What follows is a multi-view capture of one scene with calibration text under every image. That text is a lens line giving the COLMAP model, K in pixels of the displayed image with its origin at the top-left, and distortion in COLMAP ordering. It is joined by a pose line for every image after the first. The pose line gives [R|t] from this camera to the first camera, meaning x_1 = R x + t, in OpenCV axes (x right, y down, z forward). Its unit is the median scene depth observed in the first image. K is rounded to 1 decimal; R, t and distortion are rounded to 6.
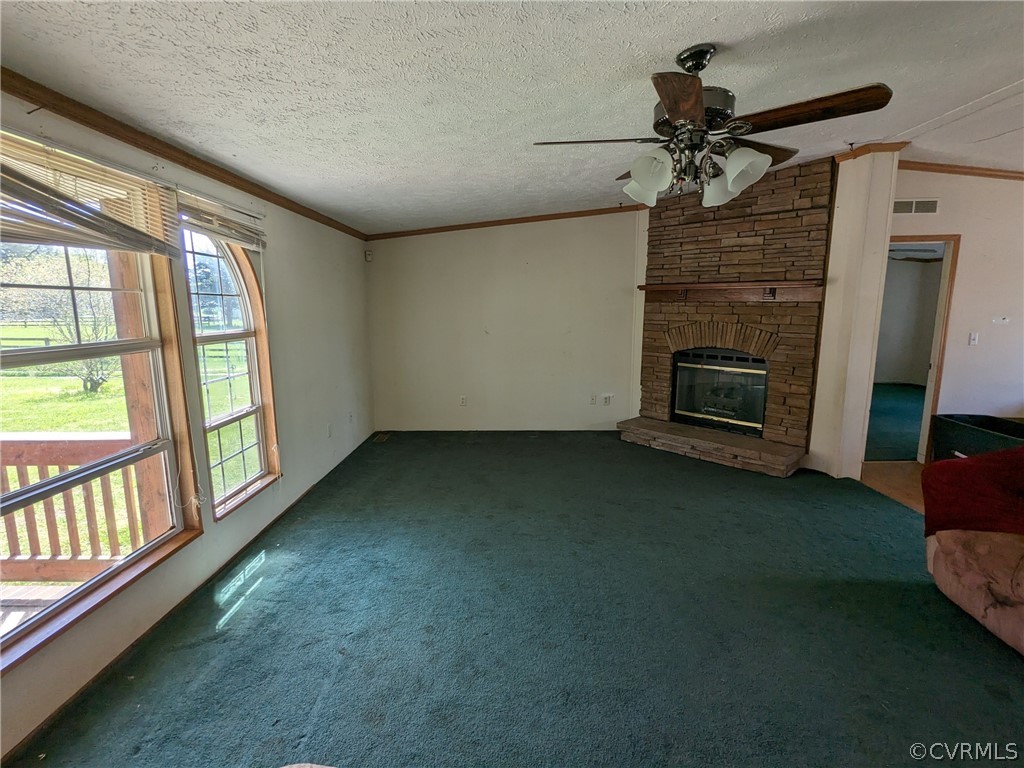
lens RADIAL K [[486.5, 0, 512.7], [0, 486.5, 382.8], [0, 0, 1]] dist [0.001112, 0.003314]
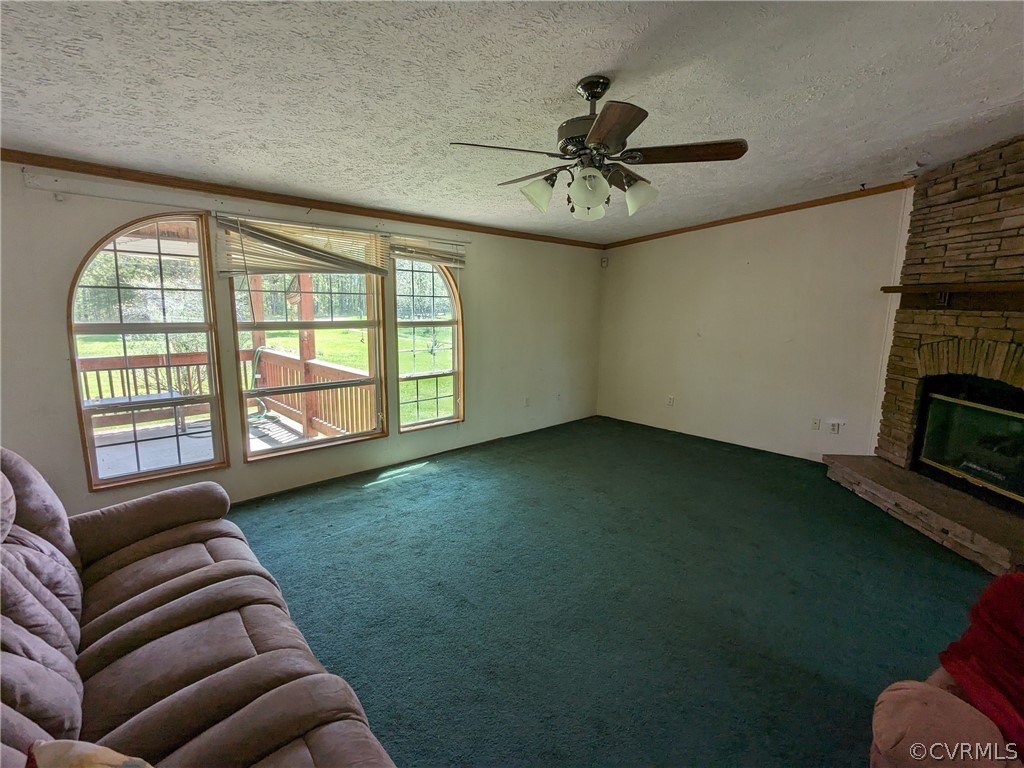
lens RADIAL K [[486.5, 0, 512.7], [0, 486.5, 382.8], [0, 0, 1]] dist [0.001112, 0.003314]
pose [[0.703332, 0.132543, -0.698396, 0.460926], [-0.131321, 0.989780, 0.055594, -0.016101], [0.698627, 0.052613, 0.713549, 0.046890]]
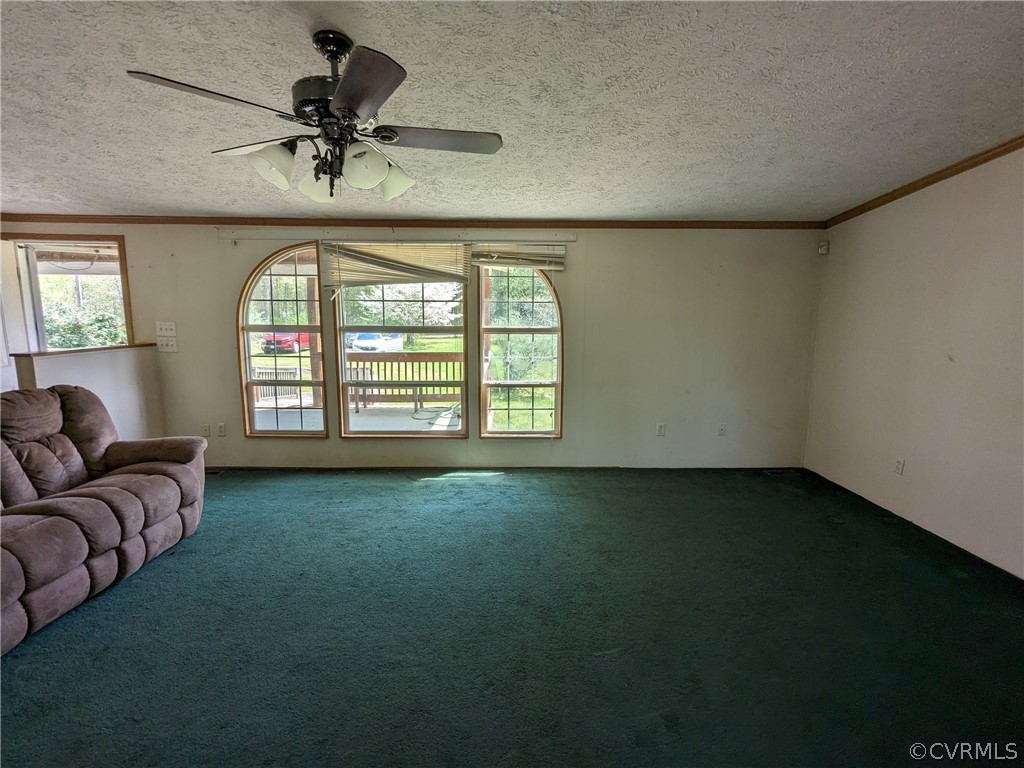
lens RADIAL K [[486.5, 0, 512.7], [0, 486.5, 382.8], [0, 0, 1]] dist [0.001112, 0.003314]
pose [[0.030478, 0.151467, -0.987992, 0.587876], [-0.161107, 0.976272, 0.144700, -0.092838], [0.986466, 0.154763, 0.054158, 0.577207]]
